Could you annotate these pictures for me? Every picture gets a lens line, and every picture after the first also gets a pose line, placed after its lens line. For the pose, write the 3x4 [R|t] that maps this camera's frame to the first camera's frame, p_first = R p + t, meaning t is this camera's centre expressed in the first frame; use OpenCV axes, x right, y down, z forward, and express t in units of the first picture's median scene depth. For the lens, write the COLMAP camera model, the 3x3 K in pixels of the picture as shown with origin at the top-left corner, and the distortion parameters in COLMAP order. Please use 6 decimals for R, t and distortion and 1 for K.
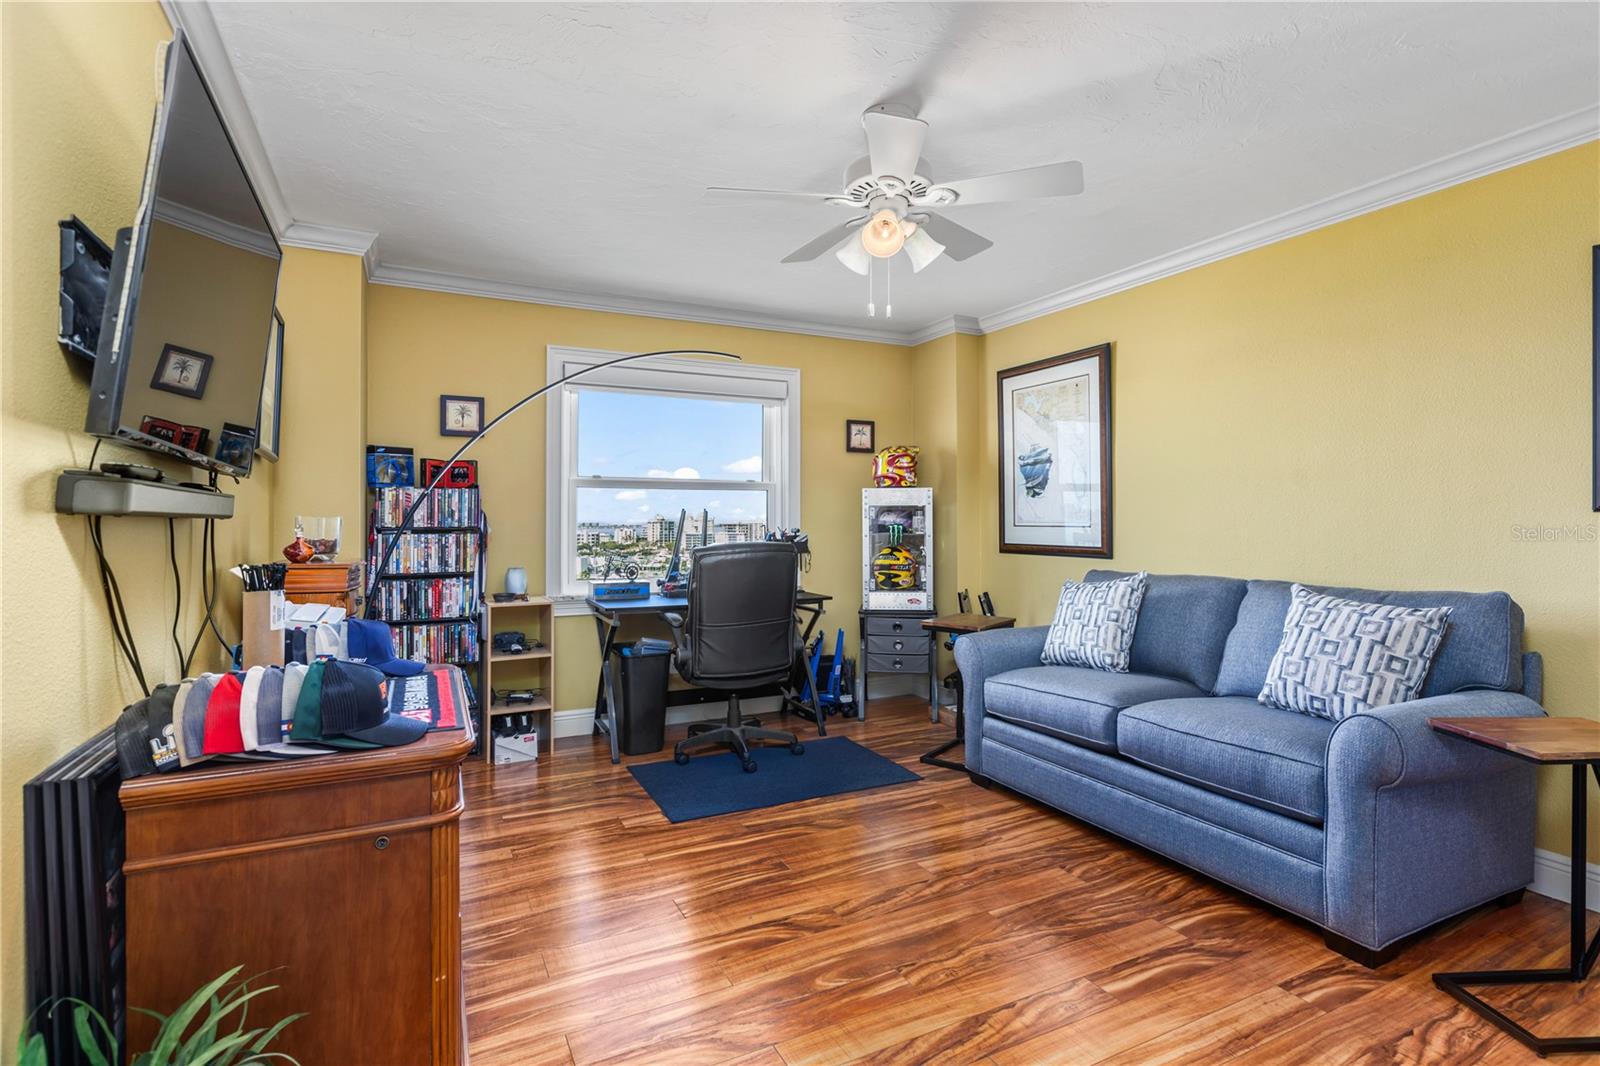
lens RADIAL K [[773.2, 0, 805.1], [0, 773.2, 518.0], [0, 0, 1]] dist [0.002798, 0.000313]
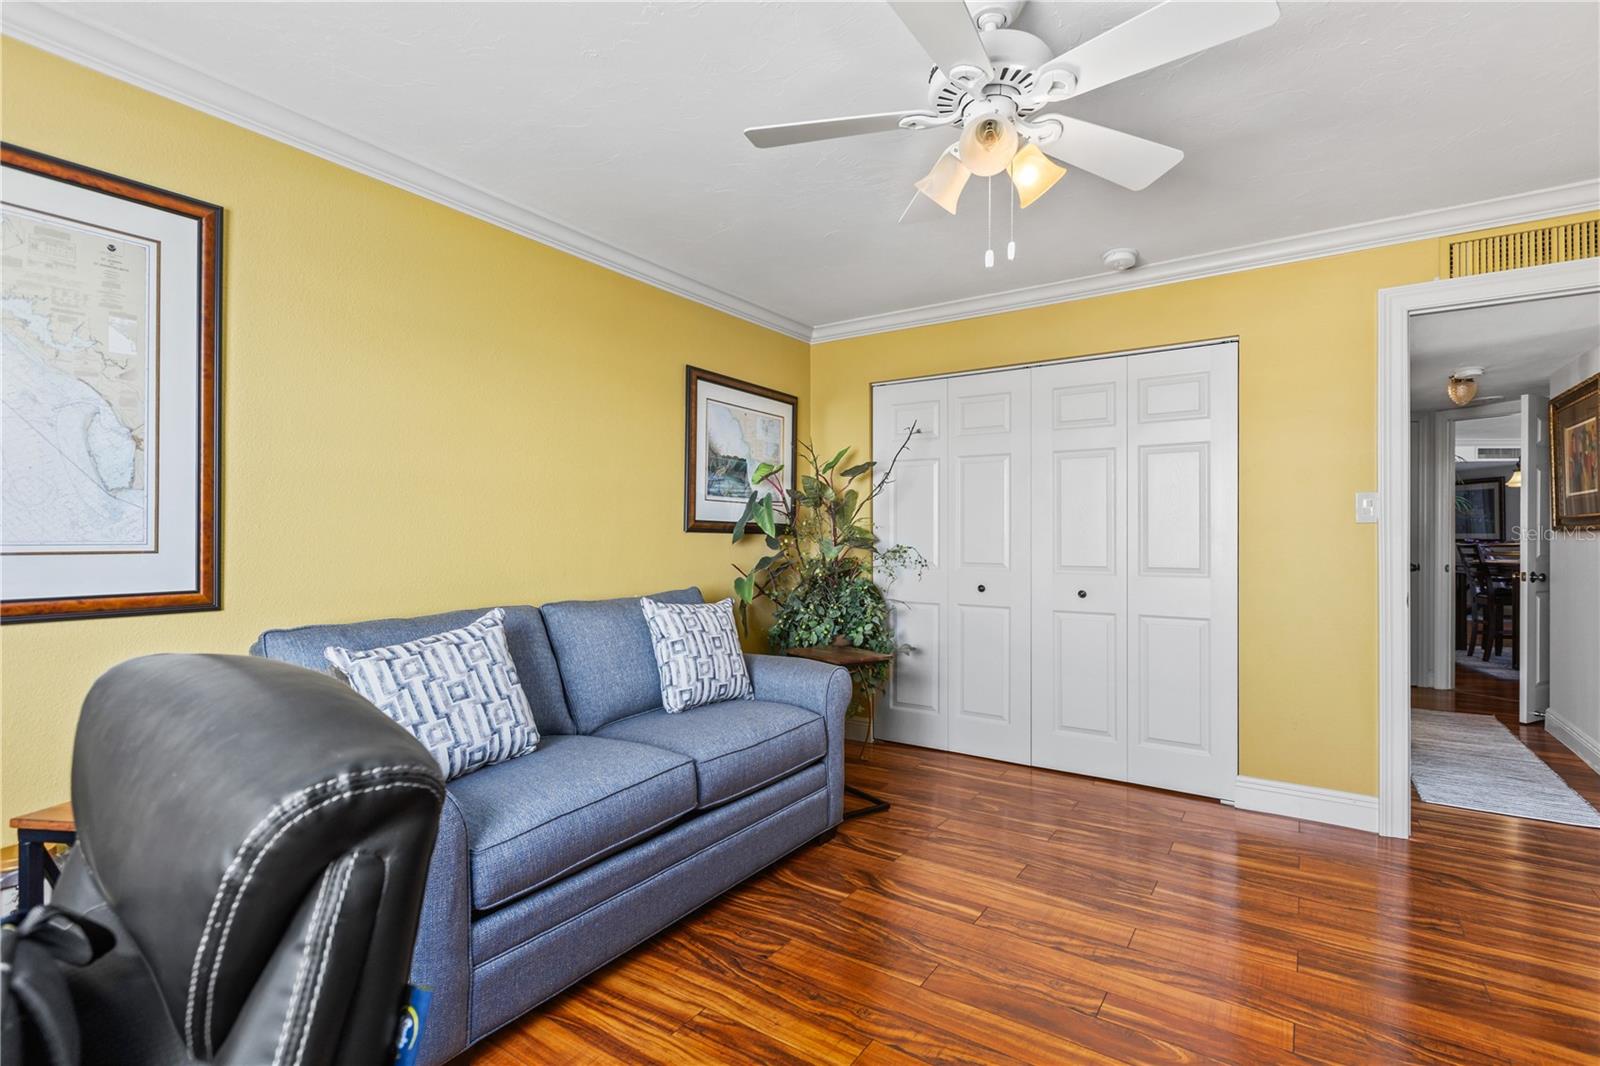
lens RADIAL K [[745.6, 0, 809.5], [0, 745.6, 538.8], [0, 0, 1]] dist [0.003442, -0.000800]
pose [[-0.488859, 0.000174, 0.872363, -0.301871], [0.000123, 1.000000, -0.000131, 0.003791], [-0.872363, 0.000043, -0.488859, 1.050120]]
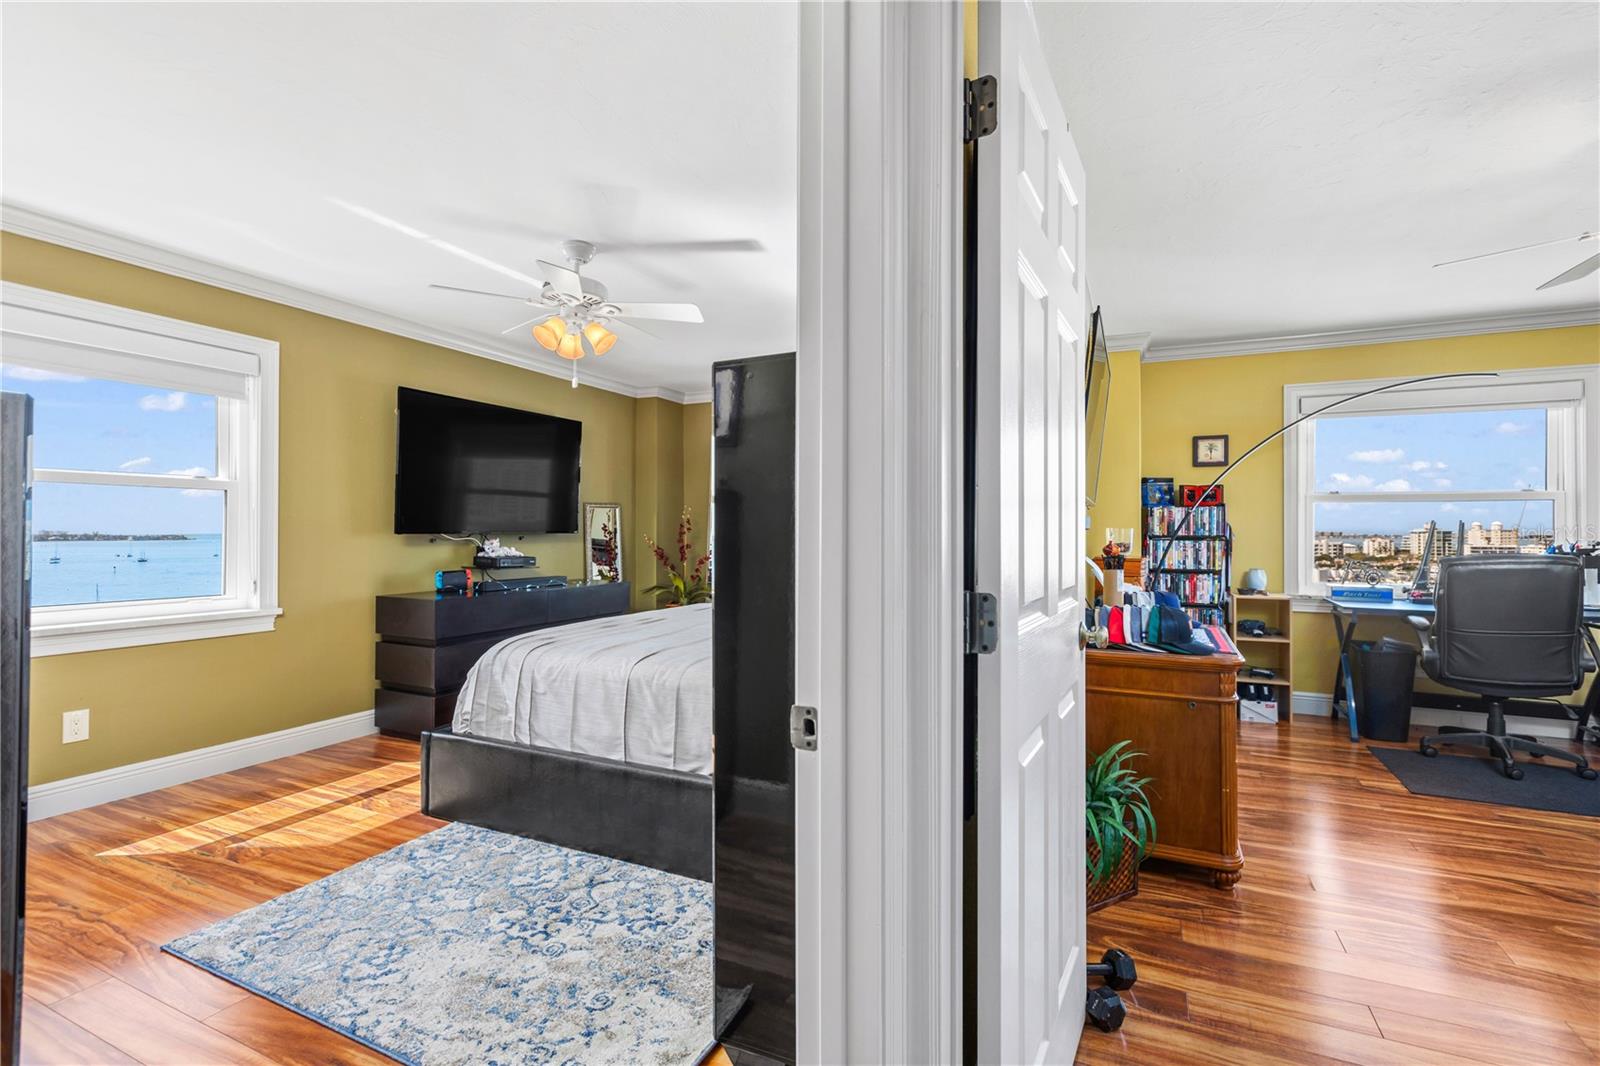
lens RADIAL K [[745.6, 0, 792.1], [0, 745.6, 518.5], [0, 0, 1]] dist [0.003442, -0.000800]
pose [[0.624088, -0.006413, -0.781328, 0.106200], [-0.001300, 0.999956, -0.009246, -0.005043], [0.781353, 0.006786, 0.624053, -0.359866]]
